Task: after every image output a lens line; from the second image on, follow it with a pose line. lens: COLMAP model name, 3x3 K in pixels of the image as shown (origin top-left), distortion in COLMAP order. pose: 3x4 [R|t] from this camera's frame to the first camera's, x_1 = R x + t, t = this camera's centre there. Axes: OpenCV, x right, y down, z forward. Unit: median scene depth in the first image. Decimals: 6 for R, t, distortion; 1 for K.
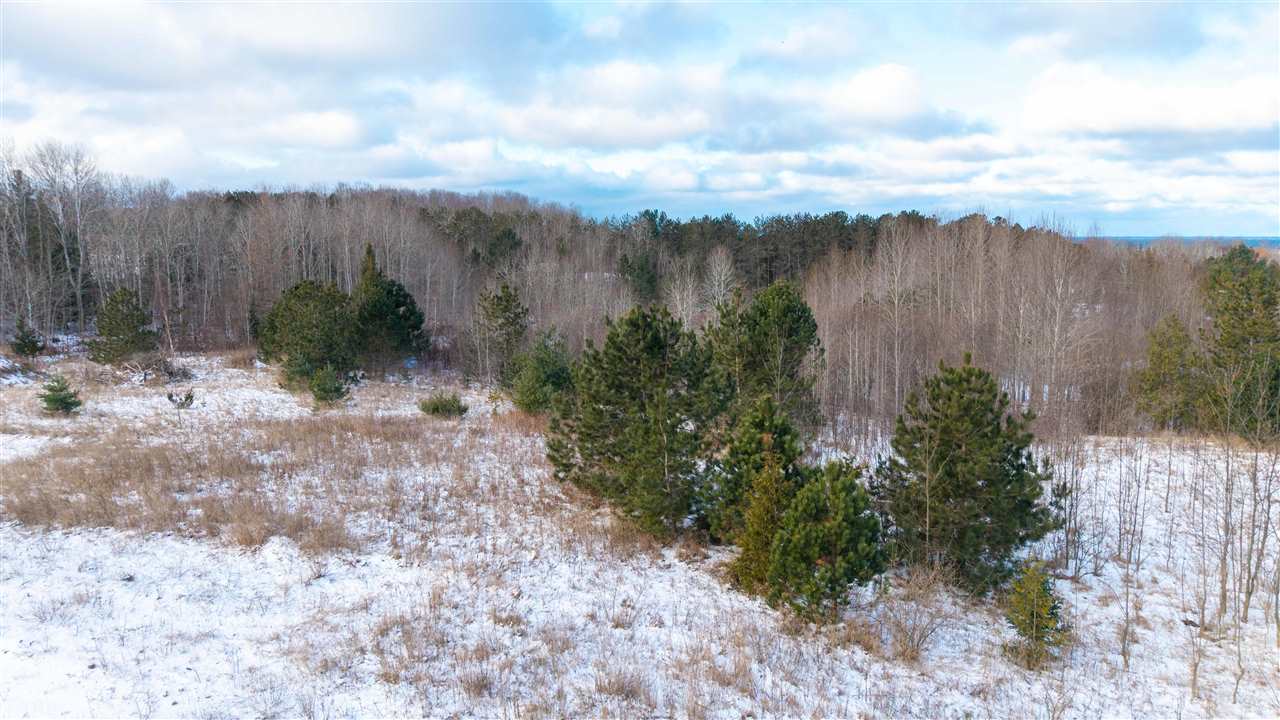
lens RADIAL K [[856.3, 0, 641.1], [0, 856.3, 363.7], [0, 0, 1]] dist [0.028415, -0.037390]
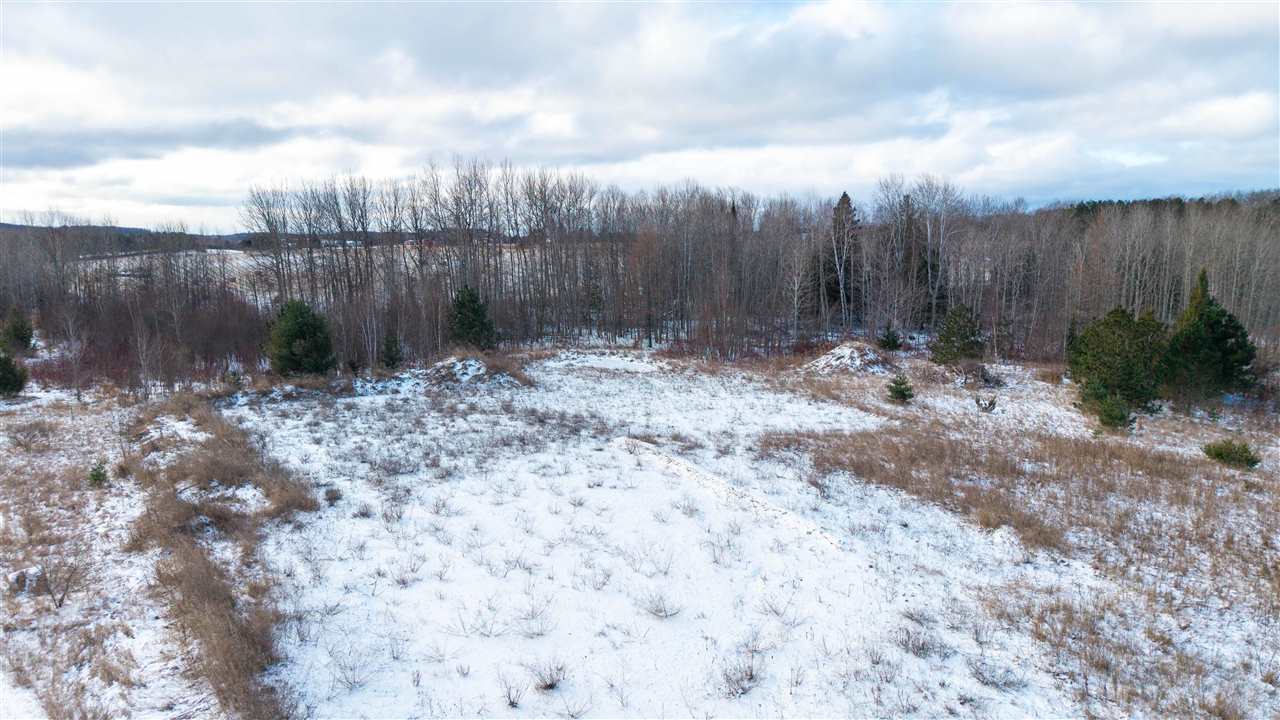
lens RADIAL K [[856.3, 0, 641.1], [0, 856.3, 363.7], [0, 0, 1]] dist [0.028415, -0.037390]
pose [[0.607335, 0.116072, -0.785921, 0.127508], [-0.117601, 0.991506, 0.055557, -0.028357], [0.785694, 0.058683, 0.615826, -0.143499]]
